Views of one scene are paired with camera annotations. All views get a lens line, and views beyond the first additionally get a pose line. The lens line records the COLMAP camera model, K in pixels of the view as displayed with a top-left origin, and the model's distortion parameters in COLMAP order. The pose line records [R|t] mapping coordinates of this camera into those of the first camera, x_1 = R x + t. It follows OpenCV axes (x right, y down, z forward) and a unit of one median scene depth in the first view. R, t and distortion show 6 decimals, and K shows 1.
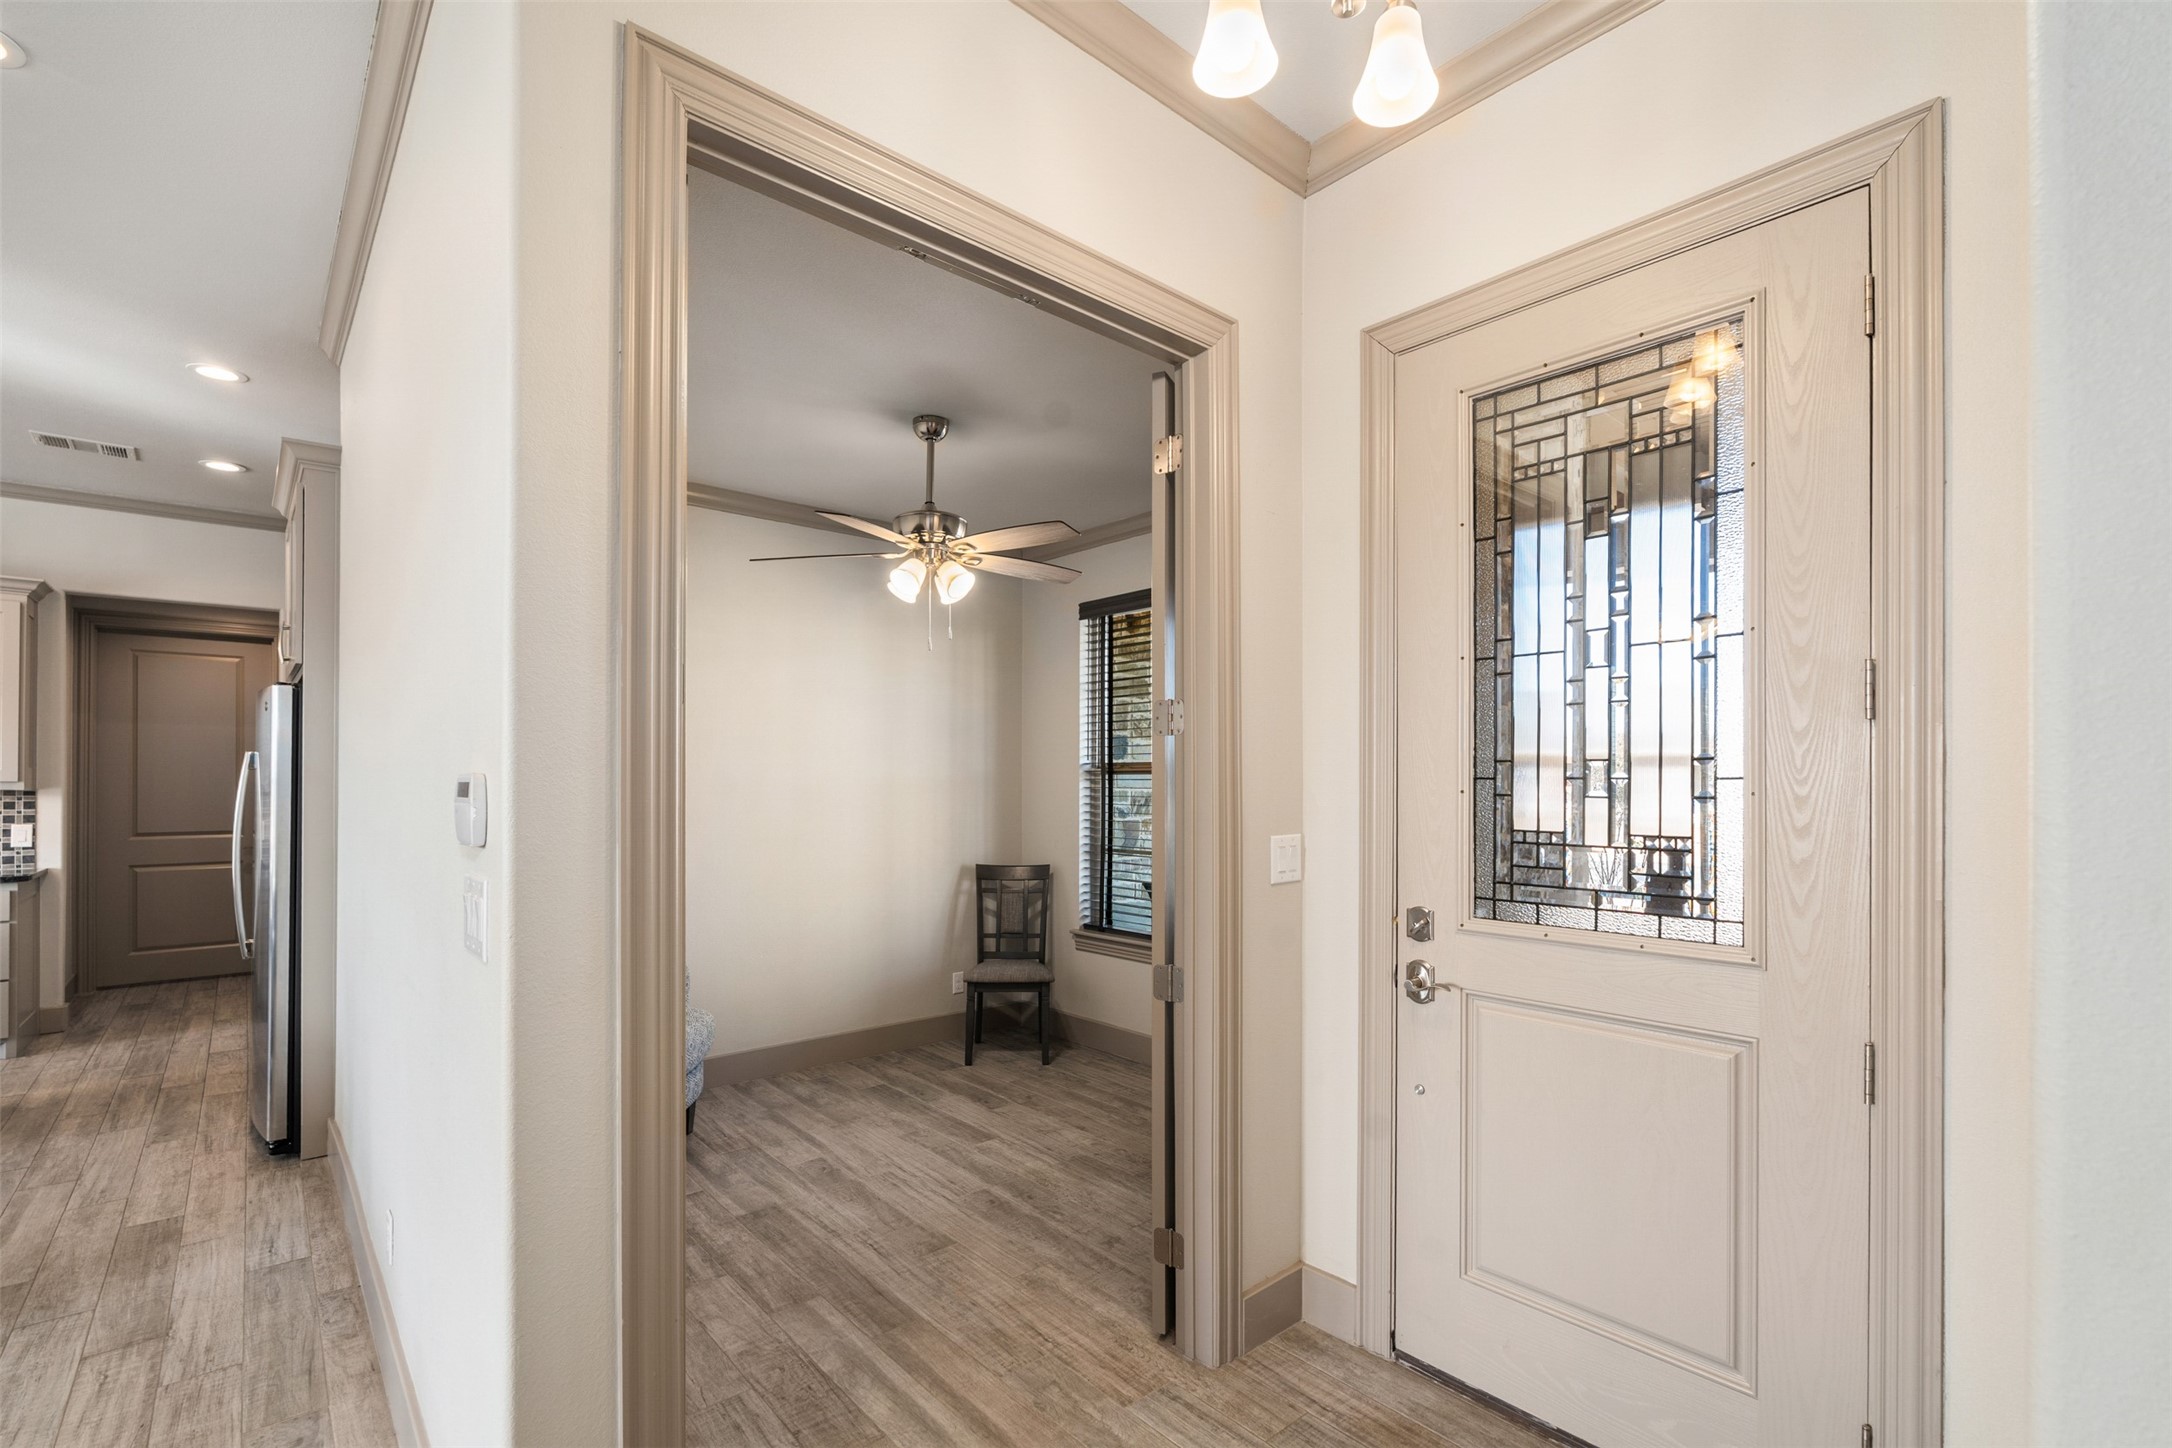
lens RADIAL K [[953.5, 0, 1061.0], [0, 953.5, 780.6], [0, 0, 1]] dist [-0.006738, 0.000571]
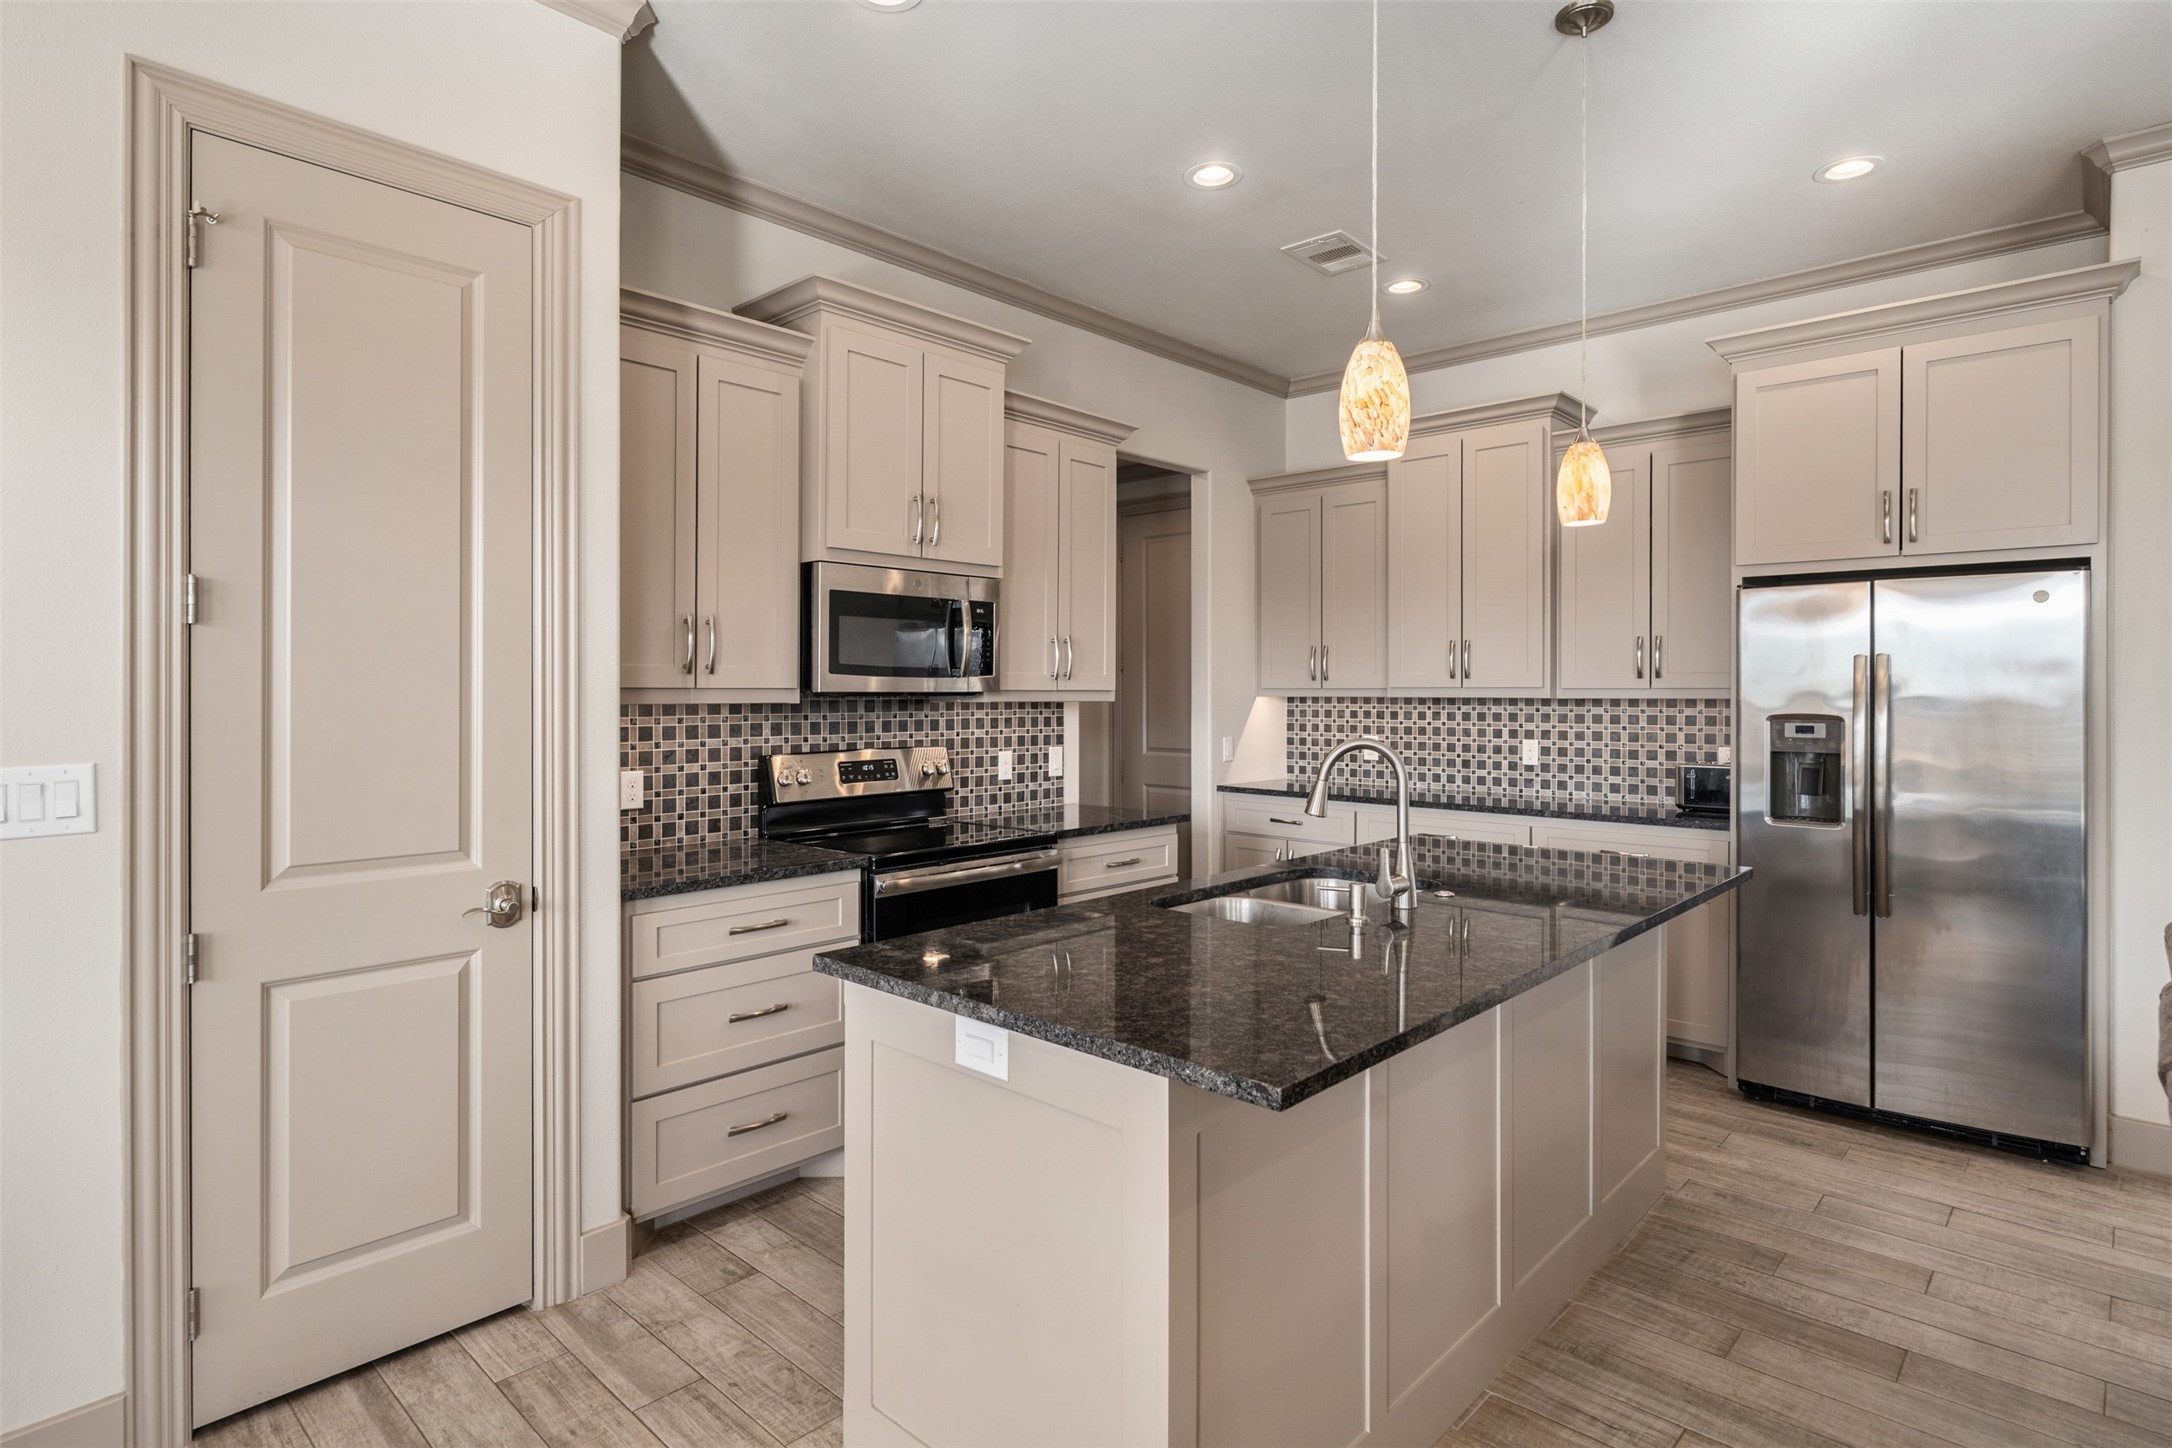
lens RADIAL K [[1117.5, 0, 1078.2], [0, 1117.5, 713.5], [0, 0, 1]] dist [-0.004725, 0.000333]
pose [[0.996059, -0.000353, 0.088694, -1.361553], [-0.001611, 0.999755, 0.022079, -0.000218], [-0.088680, -0.022135, 0.995814, 0.124765]]
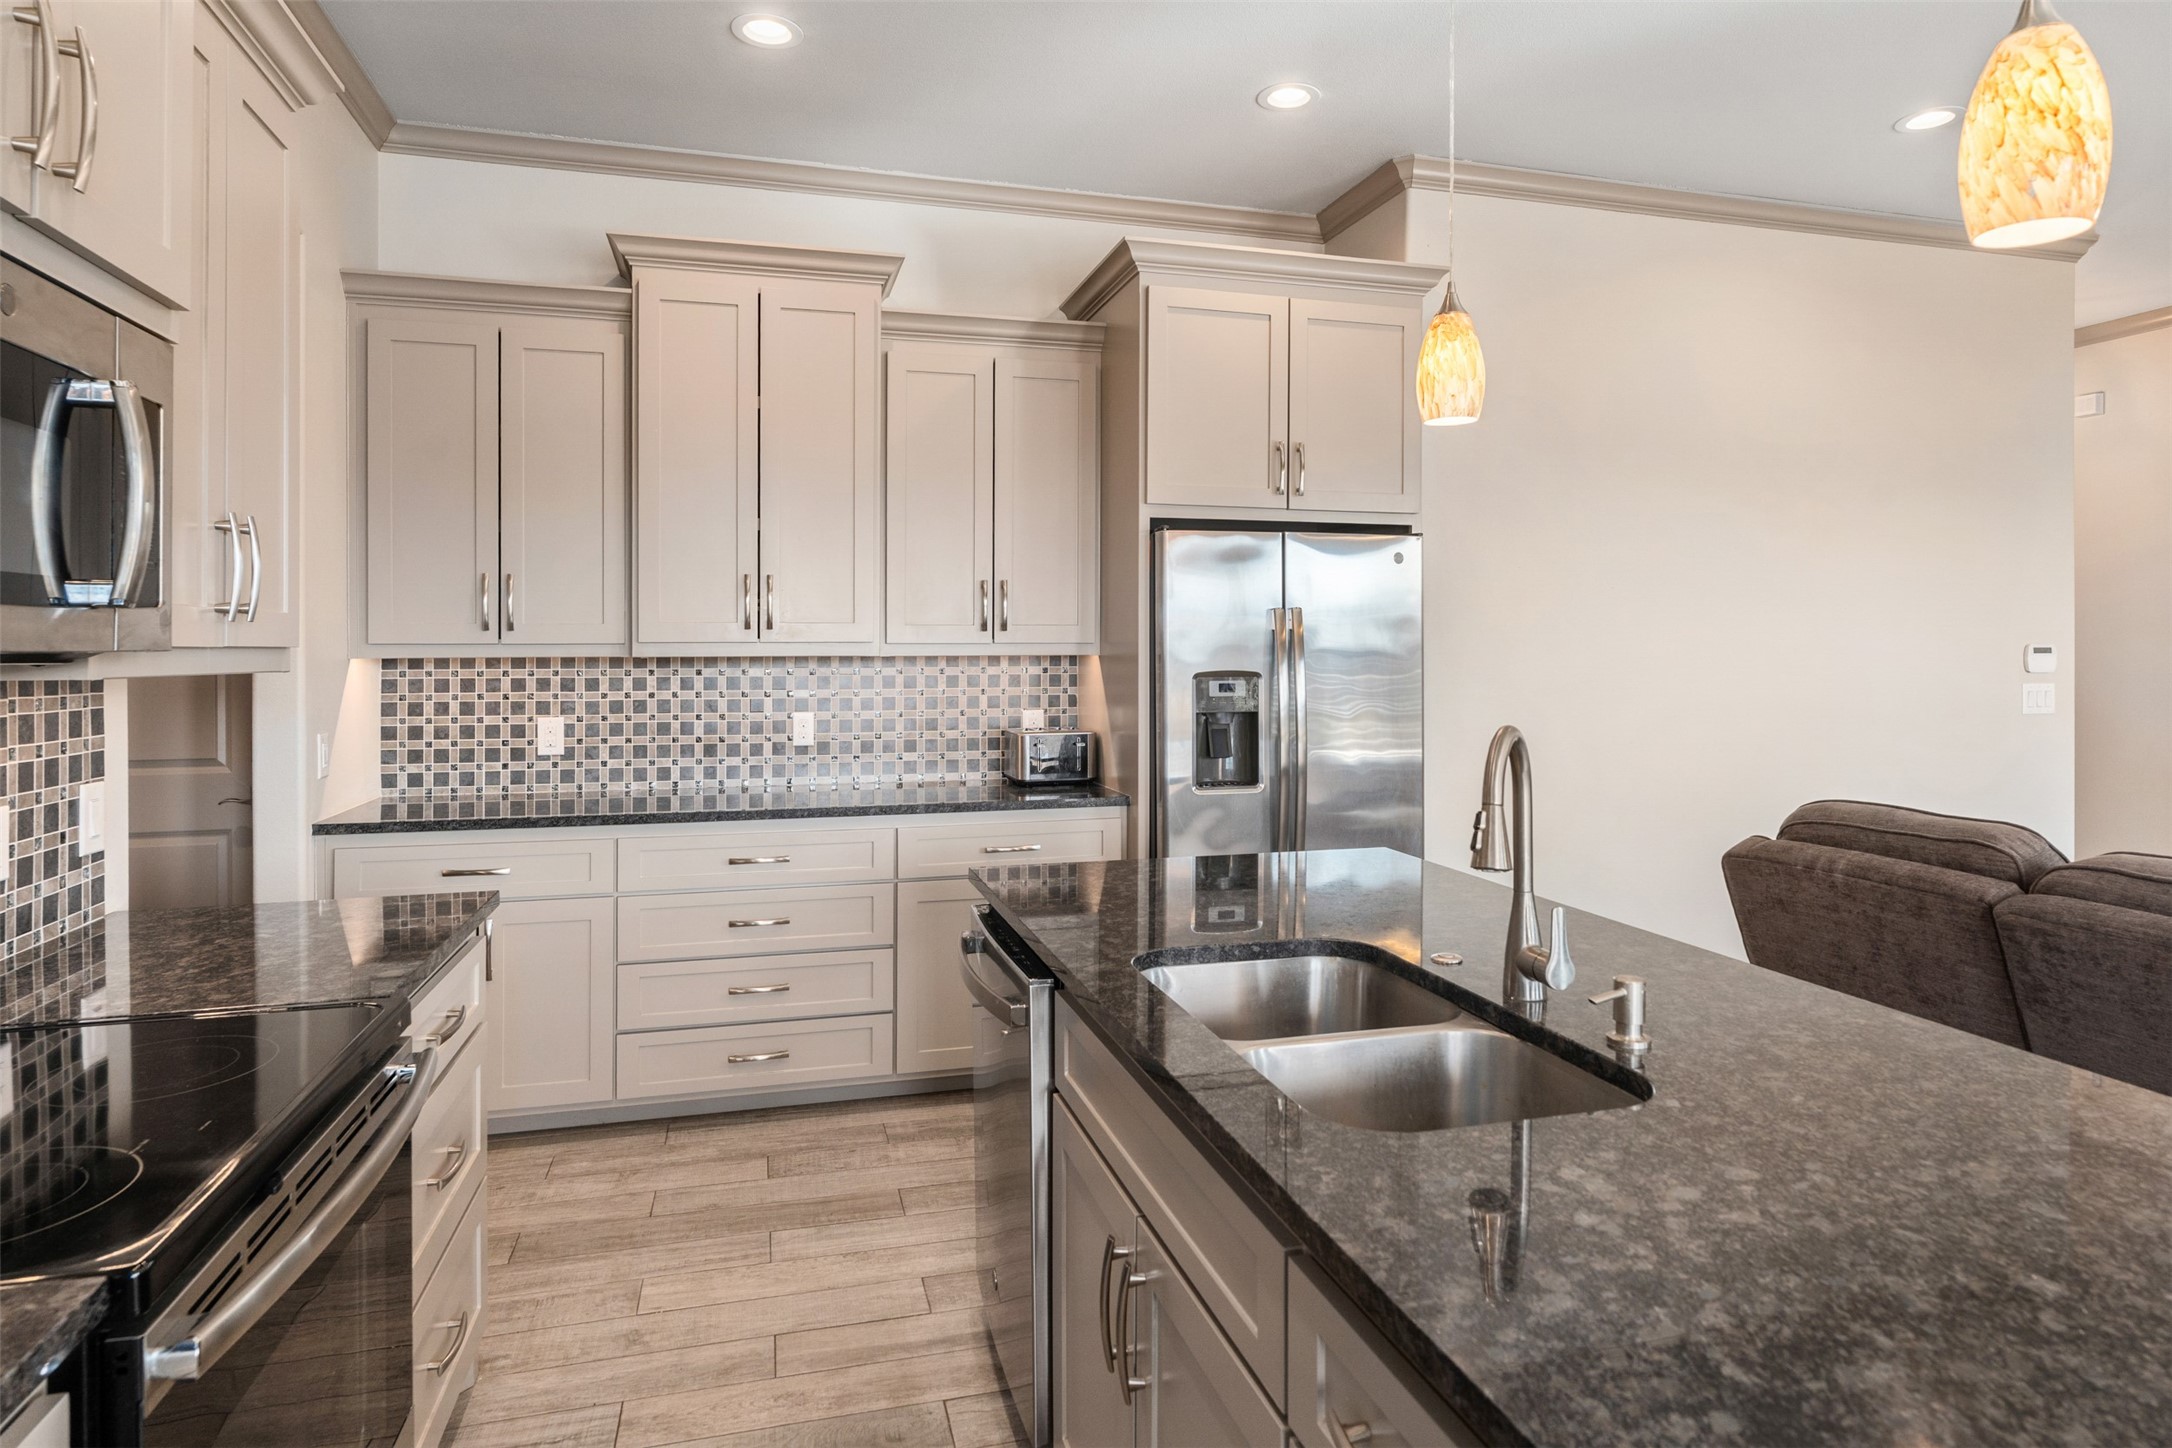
lens RADIAL K [[1227.7, 0, 1088.8], [0, 1227.7, 663.6], [0, 0, 1]] dist [0.007126, 0.003240]
pose [[0.442820, -0.012131, 0.896528, -1.550042], [0.000677, 0.999913, 0.013195, 0.001515], [-0.896610, -0.005236, 0.442790, 0.608684]]
